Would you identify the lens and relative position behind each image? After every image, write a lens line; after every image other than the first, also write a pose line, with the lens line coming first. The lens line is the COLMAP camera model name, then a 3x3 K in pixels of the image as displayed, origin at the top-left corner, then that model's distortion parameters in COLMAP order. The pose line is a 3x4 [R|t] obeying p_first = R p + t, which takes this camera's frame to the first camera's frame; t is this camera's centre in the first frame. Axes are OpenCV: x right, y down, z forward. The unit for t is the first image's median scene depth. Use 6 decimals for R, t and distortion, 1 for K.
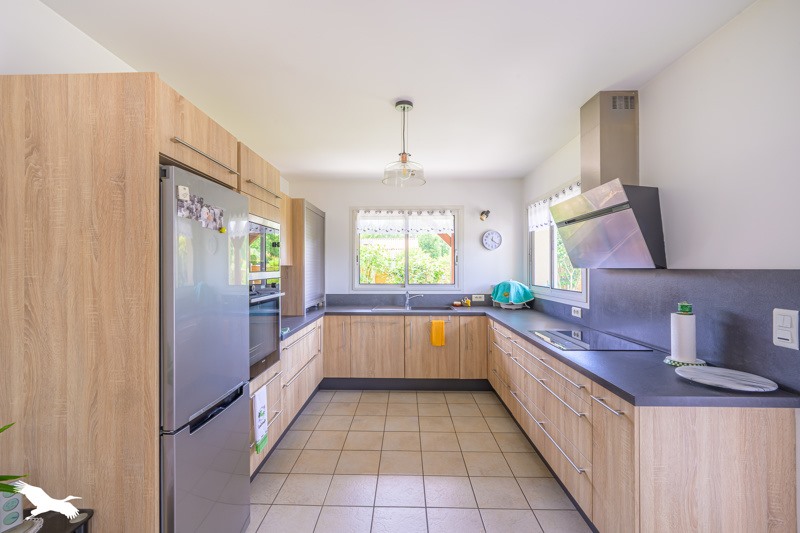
lens RADIAL K [[339.5, 0, 400.0], [0, 339.5, 266.5], [0, 0, 1]] dist [0.000406, 0.000038]
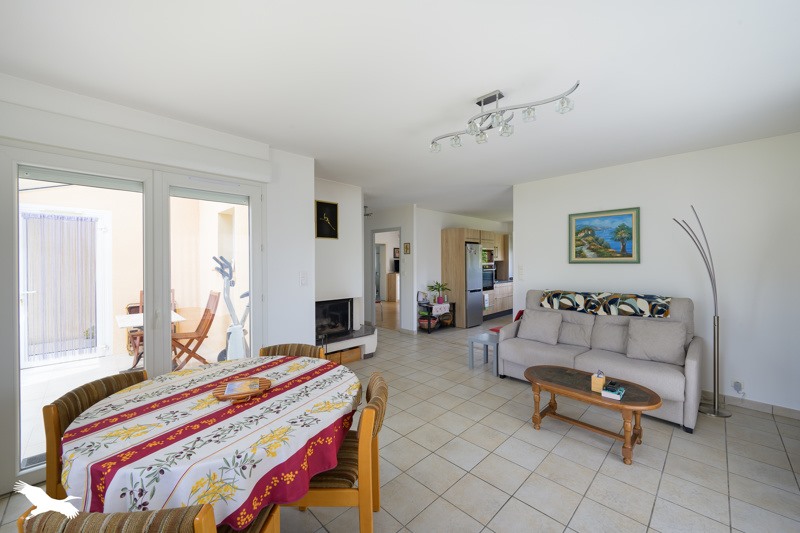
lens RADIAL K [[315.7, 0, 400.0], [0, 315.7, 266.5], [0, 0, 1]] dist [-0.000350, -0.000095]
pose [[0.718779, 0.009929, -0.695168, 1.402496], [0.003515, 0.999833, 0.017915, -0.005118], [0.695230, -0.015321, 0.718624, -2.287814]]
